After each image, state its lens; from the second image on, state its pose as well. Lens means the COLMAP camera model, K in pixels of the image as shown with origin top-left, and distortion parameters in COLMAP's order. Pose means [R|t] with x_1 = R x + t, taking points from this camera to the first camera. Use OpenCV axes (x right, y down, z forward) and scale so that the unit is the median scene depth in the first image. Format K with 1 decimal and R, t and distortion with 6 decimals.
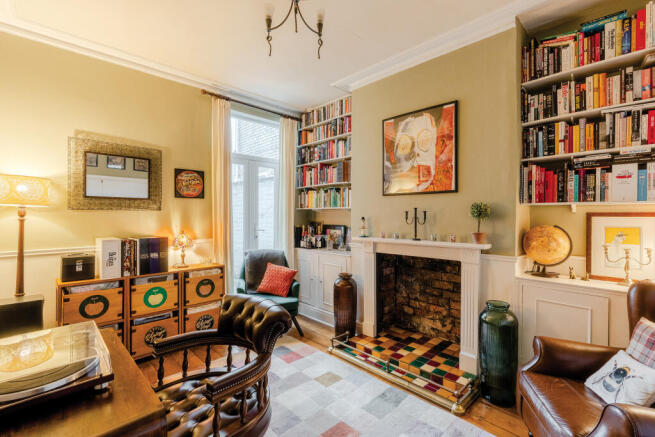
lens RADIAL K [[298.5, 0, 326.3], [0, 298.5, 215.1], [0, 0, 1]] dist [-0.010526, 0.003837]
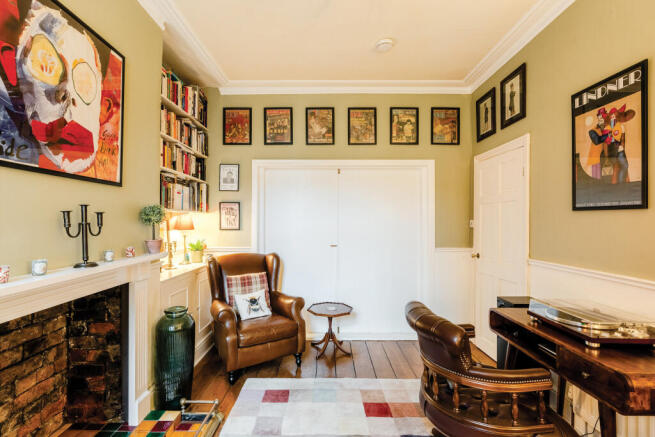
lens RADIAL K [[298.5, 0, 325.6], [0, 298.5, 218.0], [0, 0, 1]] dist [-0.010526, 0.003837]
pose [[-0.719958, 0.000690, 0.694017, -0.323420], [-0.005613, 0.999961, -0.006817, -0.000008], [-0.693995, -0.008803, -0.719926, 0.954540]]
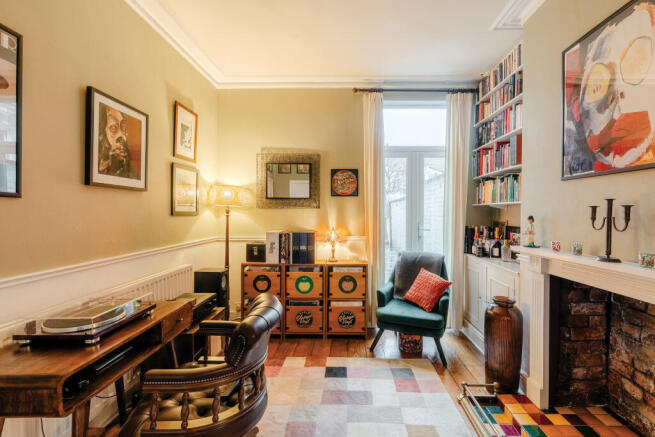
lens RADIAL K [[298.5, 0, 340.3], [0, 298.5, 216.9], [0, 0, 1]] dist [-0.010526, 0.003837]
pose [[0.706916, 0.011670, -0.707201, 0.294054], [-0.001860, 0.999891, 0.014640, 0.000398], [0.707295, -0.009034, 0.706860, 0.266820]]
